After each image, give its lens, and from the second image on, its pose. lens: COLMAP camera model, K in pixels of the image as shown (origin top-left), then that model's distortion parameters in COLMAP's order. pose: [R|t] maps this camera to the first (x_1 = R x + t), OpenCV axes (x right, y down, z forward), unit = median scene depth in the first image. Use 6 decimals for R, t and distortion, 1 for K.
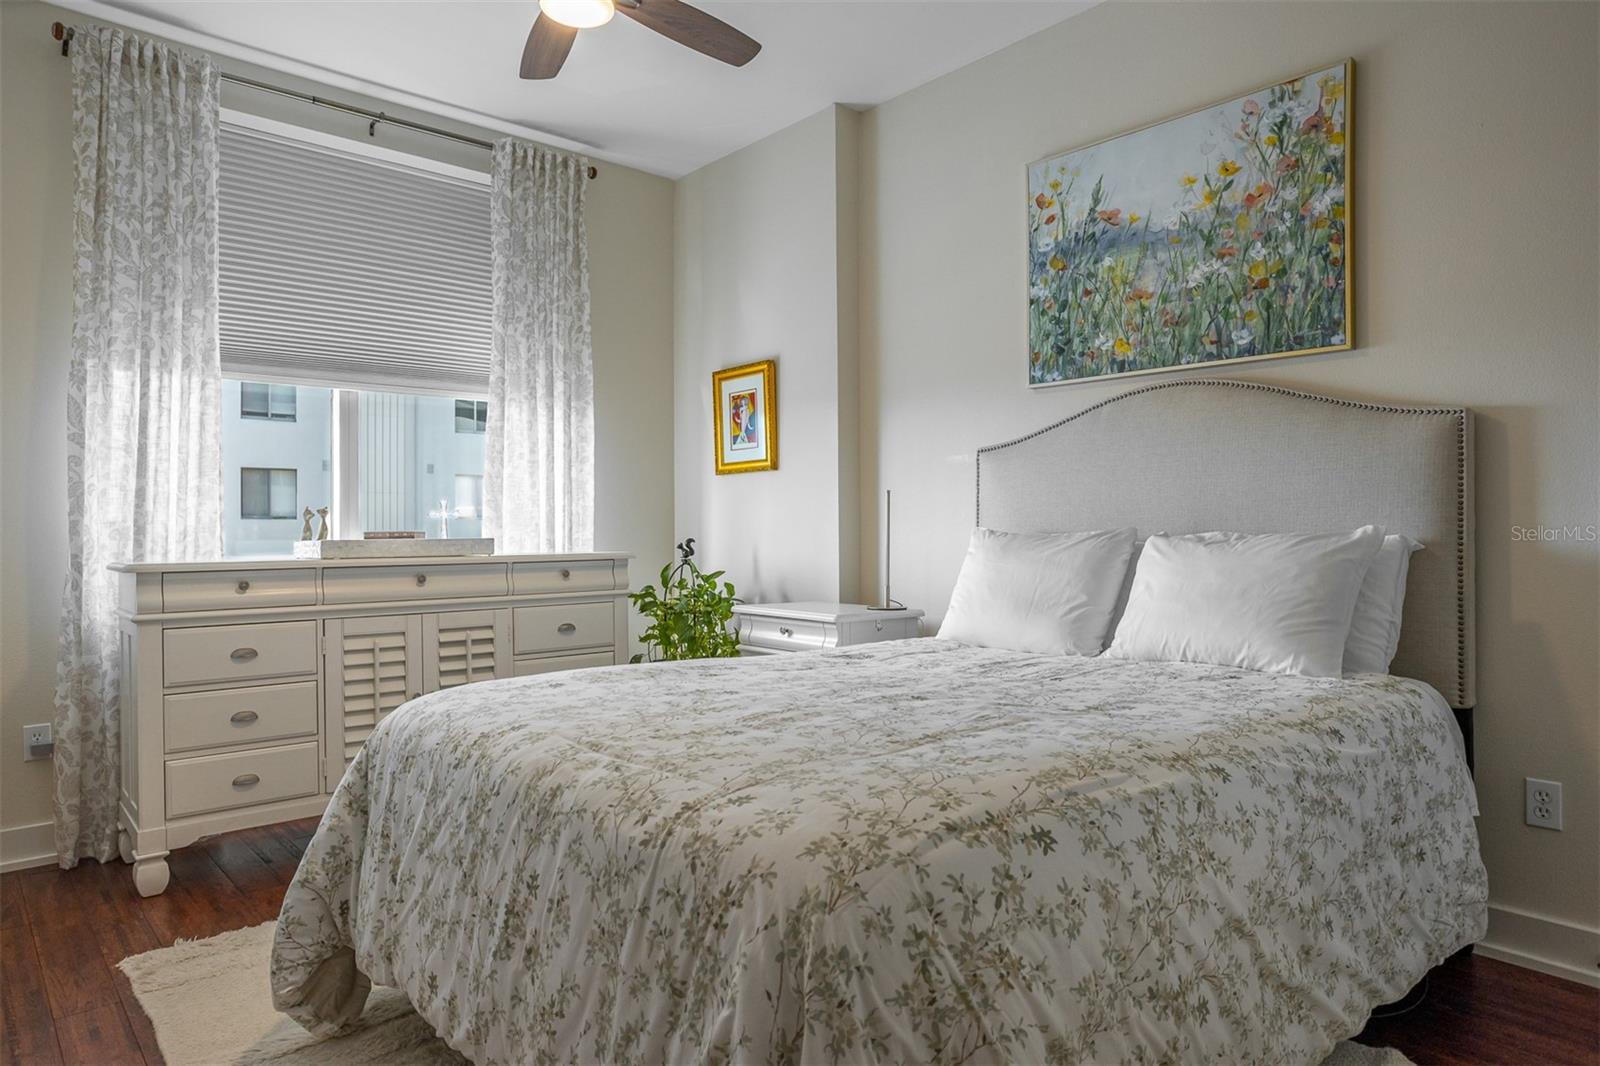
lens RADIAL K [[969.6, 0, 813.3], [0, 969.6, 534.9], [0, 0, 1]] dist [-0.052675, 0.031302]
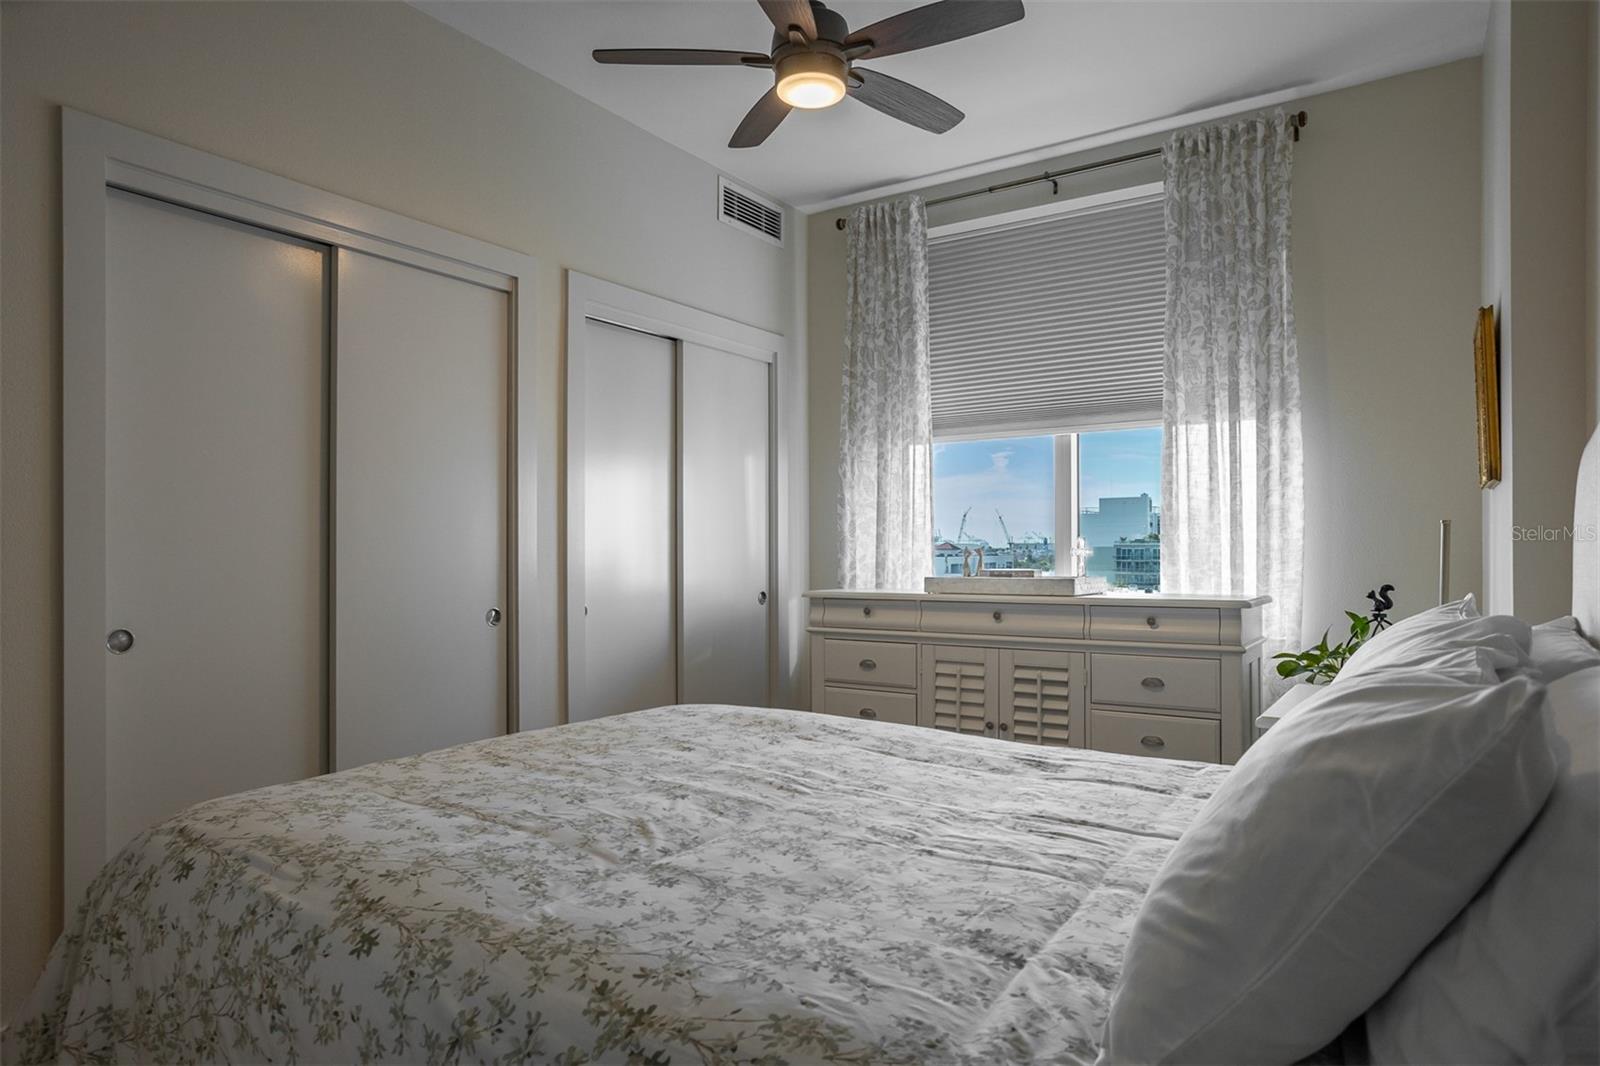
lens RADIAL K [[969.6, 0, 811.4], [0, 969.6, 533.7], [0, 0, 1]] dist [-0.052675, 0.031302]
pose [[0.225221, -0.002237, -0.974305, 0.581054], [0.005692, 0.999983, -0.000980, -0.044616], [0.974291, -0.005325, 0.225230, 0.550518]]
